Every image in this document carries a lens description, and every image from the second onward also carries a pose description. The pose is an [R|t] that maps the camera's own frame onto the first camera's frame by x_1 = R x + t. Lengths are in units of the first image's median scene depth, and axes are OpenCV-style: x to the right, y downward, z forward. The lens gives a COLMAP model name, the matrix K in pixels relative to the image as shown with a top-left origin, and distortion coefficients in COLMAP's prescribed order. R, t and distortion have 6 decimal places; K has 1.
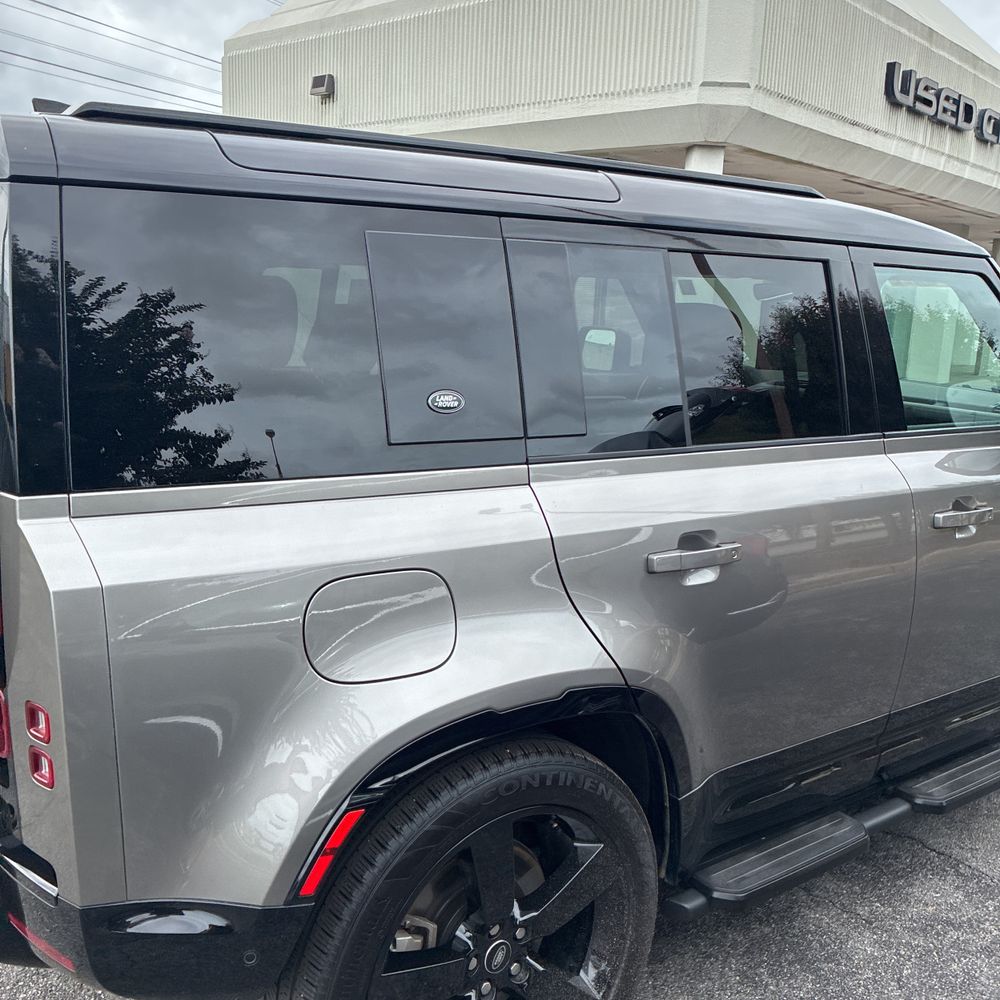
lens RADIAL K [[990.8, 0, 495.7], [0, 990.8, 509.3], [0, 0, 1]] dist [0.021158, -0.014827]
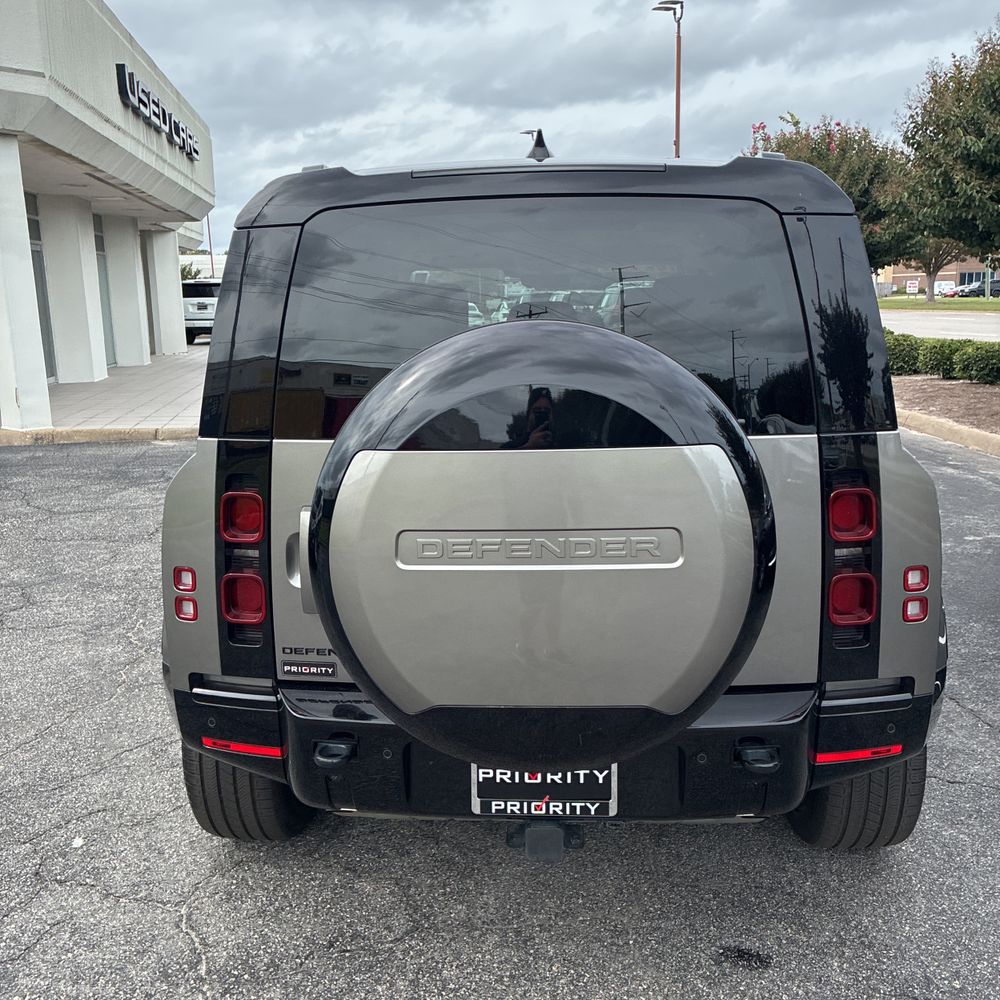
lens RADIAL K [[979.8, 0, 480.3], [0, 979.8, 502.7], [0, 0, 1]] dist [0.091864, -0.109965]
pose [[0.641589, -0.208482, 0.738172, -0.243104], [0.204930, 0.973962, 0.096960, -0.021610], [-0.739166, 0.089065, 0.667608, 0.058280]]
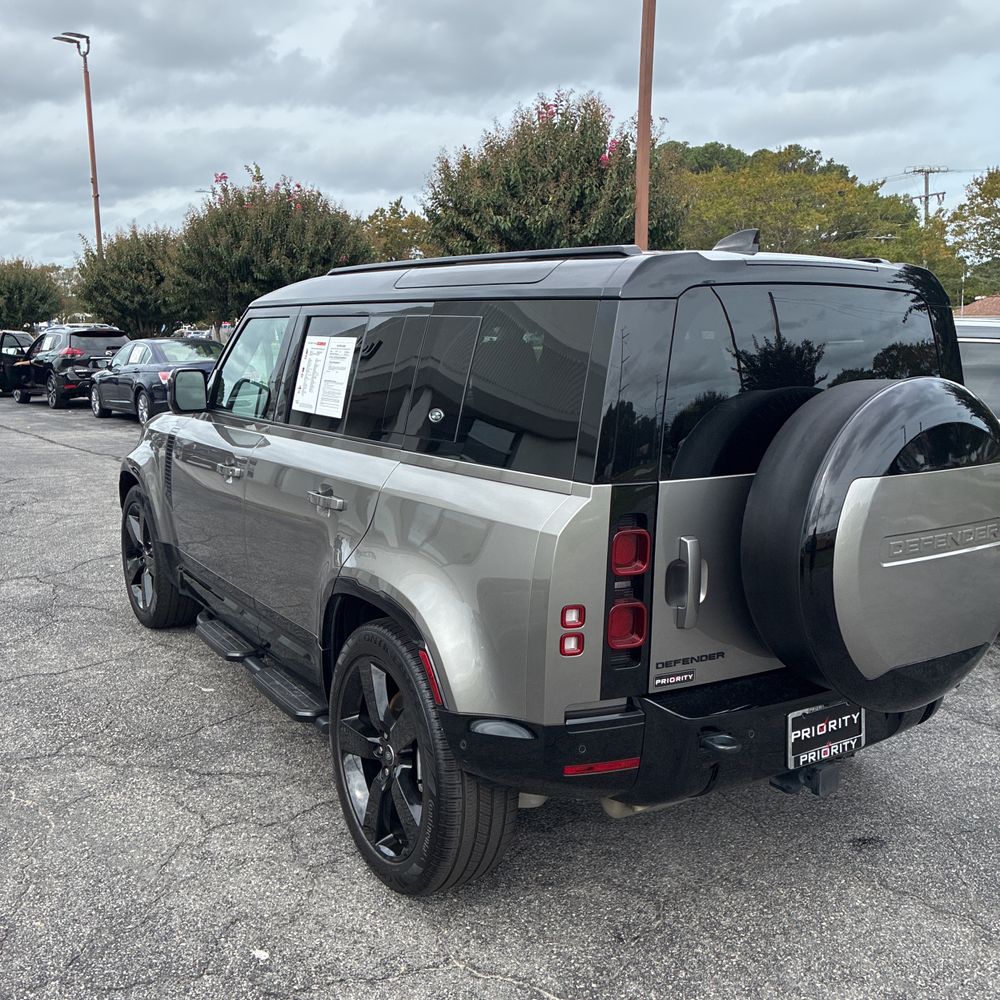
lens RADIAL K [[1012.2, 0, 477.3], [0, 1012.2, 499.9], [0, 0, 1]] dist [0.032151, -0.007674]
pose [[0.084221, -0.203203, 0.975508, -0.346595], [0.215762, 0.959479, 0.181236, -0.067263], [-0.972807, 0.195214, 0.124651, 0.219822]]
